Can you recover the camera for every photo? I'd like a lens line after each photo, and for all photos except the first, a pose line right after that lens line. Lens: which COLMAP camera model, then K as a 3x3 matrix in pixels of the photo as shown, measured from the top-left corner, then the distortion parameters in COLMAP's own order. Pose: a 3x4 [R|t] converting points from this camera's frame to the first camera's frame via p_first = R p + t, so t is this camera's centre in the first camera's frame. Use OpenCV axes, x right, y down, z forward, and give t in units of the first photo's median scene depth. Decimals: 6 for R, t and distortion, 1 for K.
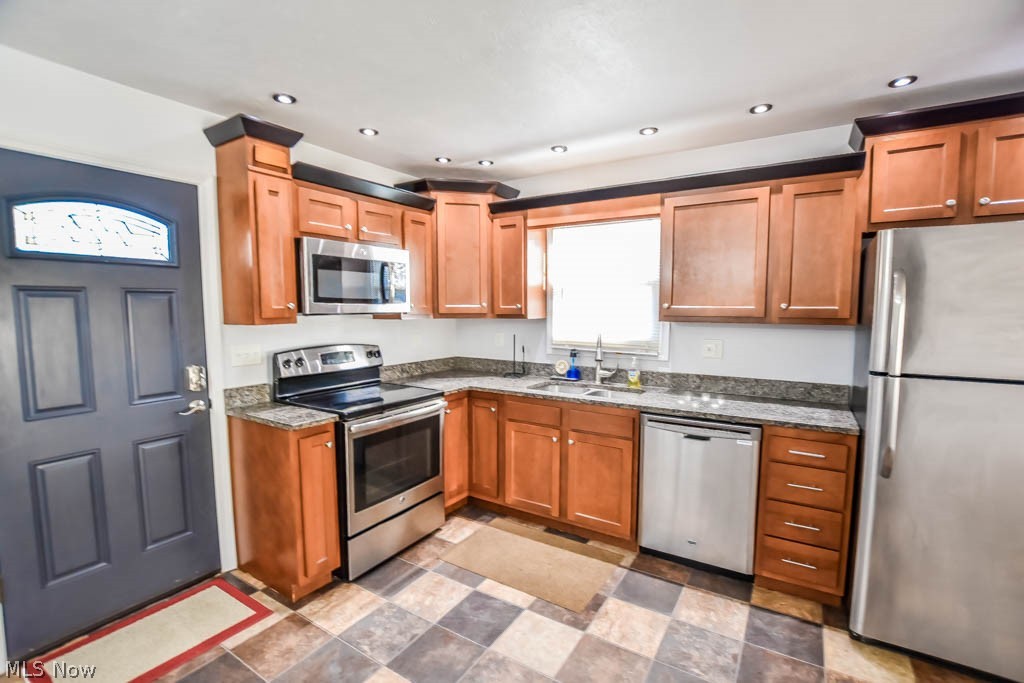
lens RADIAL K [[470.6, 0, 512.0], [0, 470.6, 341.5], [0, 0, 1]] dist [-0.015300, -0.000332]
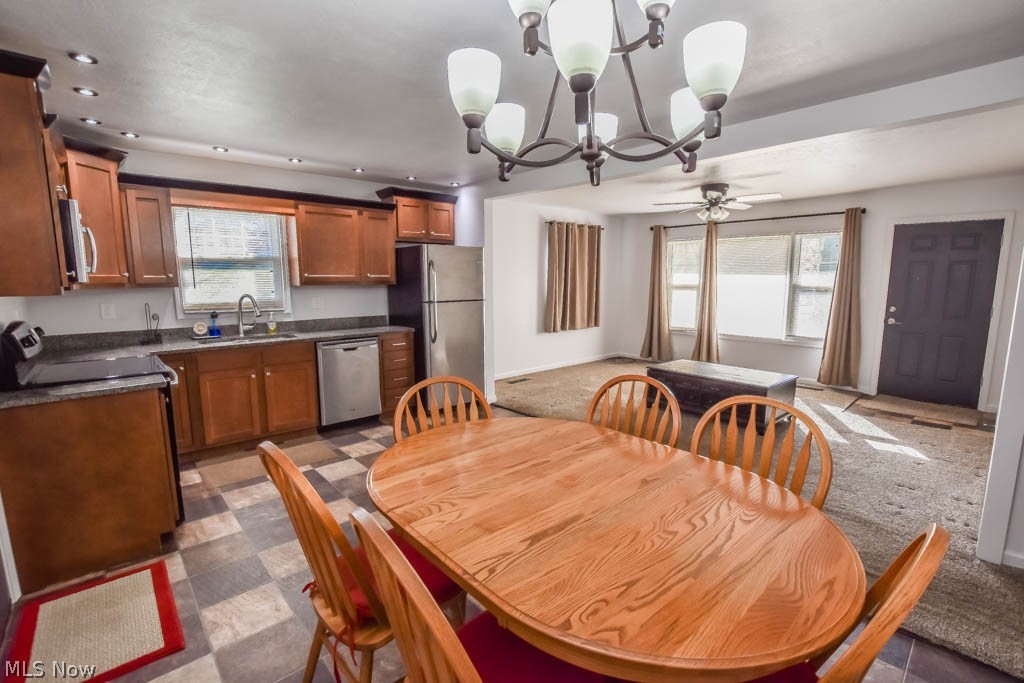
lens RADIAL K [[470.6, 0, 512.0], [0, 470.6, 341.5], [0, 0, 1]] dist [-0.015300, -0.000332]
pose [[0.269019, -0.132442, 0.953985, -1.007554], [0.074594, 0.990390, 0.116461, 0.011201], [-0.960242, 0.039831, 0.276313, -0.074317]]
